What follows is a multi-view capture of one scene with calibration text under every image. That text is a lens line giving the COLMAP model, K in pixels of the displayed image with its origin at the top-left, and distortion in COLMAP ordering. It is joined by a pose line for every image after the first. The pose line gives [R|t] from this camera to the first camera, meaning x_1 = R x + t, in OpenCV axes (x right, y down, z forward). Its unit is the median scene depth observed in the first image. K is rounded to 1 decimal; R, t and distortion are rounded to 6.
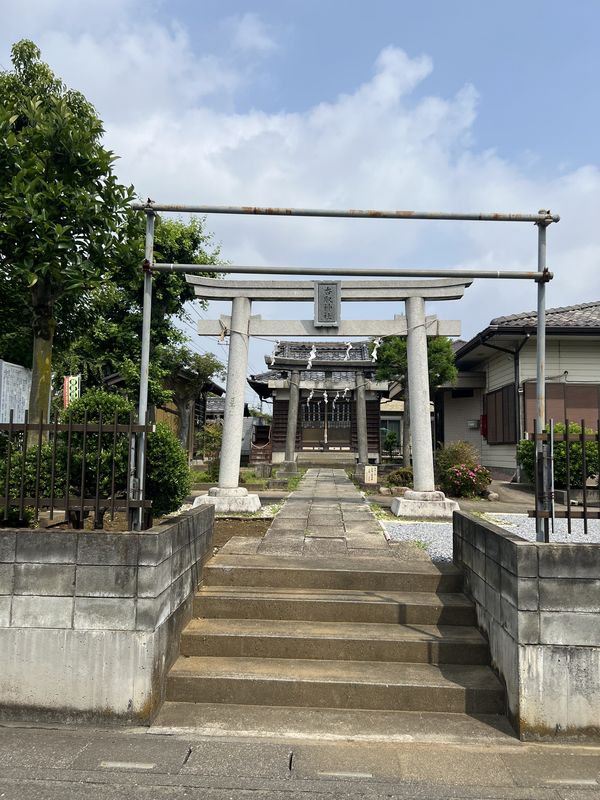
lens RADIAL K [[615.5, 0, 300.4], [0, 615.5, 401.2], [0, 0, 1]] dist [0.055957, -0.071666]
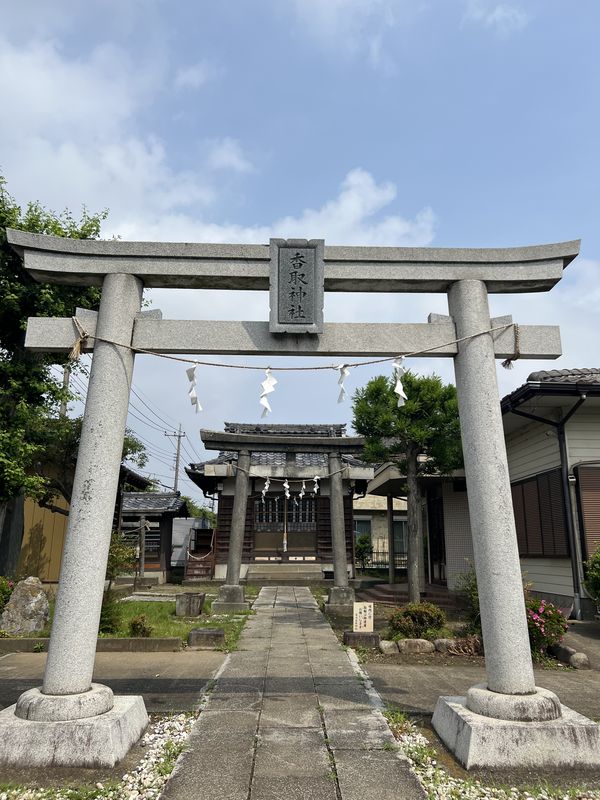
lens RADIAL K [[615.5, 0, 310.4], [0, 615.5, 397.2], [0, 0, 1]] dist [0.055957, -0.071666]
pose [[0.996402, 0.012222, 0.083873, 0.014117], [0.001702, 0.986464, -0.163968, 0.009393], [-0.084741, 0.163521, 0.982894, 0.520461]]
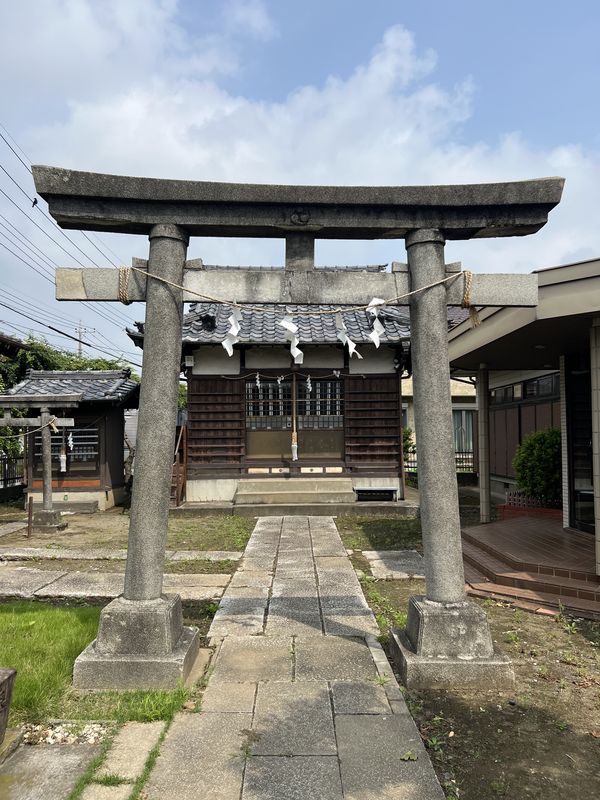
lens RADIAL K [[615.5, 0, 297.8], [0, 615.5, 404.6], [0, 0, 1]] dist [0.055957, -0.071666]
pose [[0.998898, -0.011882, 0.045397, 0.058727], [0.010699, 0.999599, 0.026221, 0.026788], [-0.045690, -0.025706, 0.998625, 1.353447]]
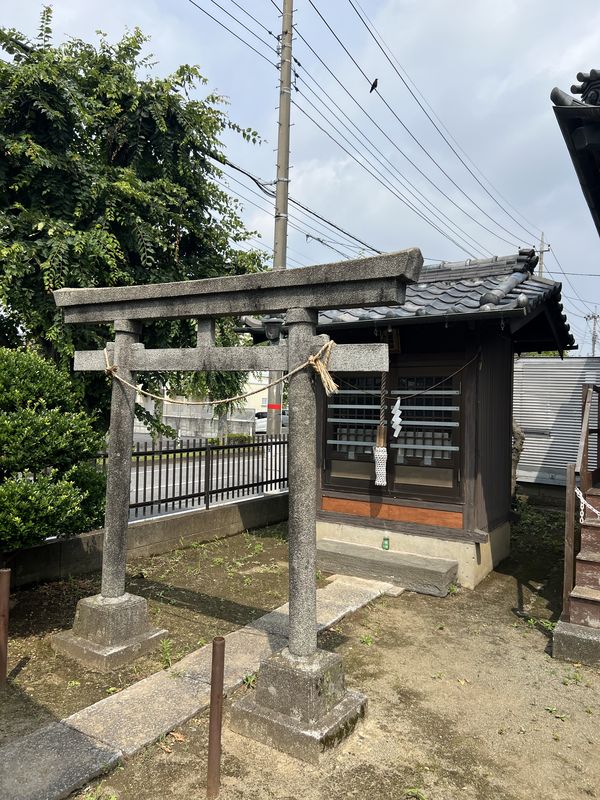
lens RADIAL K [[615.5, 0, 297.8], [0, 615.5, 397.9], [0, 0, 1]] dist [0.055957, -0.071666]
pose [[0.877237, 0.017712, -0.479730, -0.173346], [0.012501, 0.998137, 0.059712, 0.081211], [0.479894, -0.058379, 0.875382, 2.149476]]
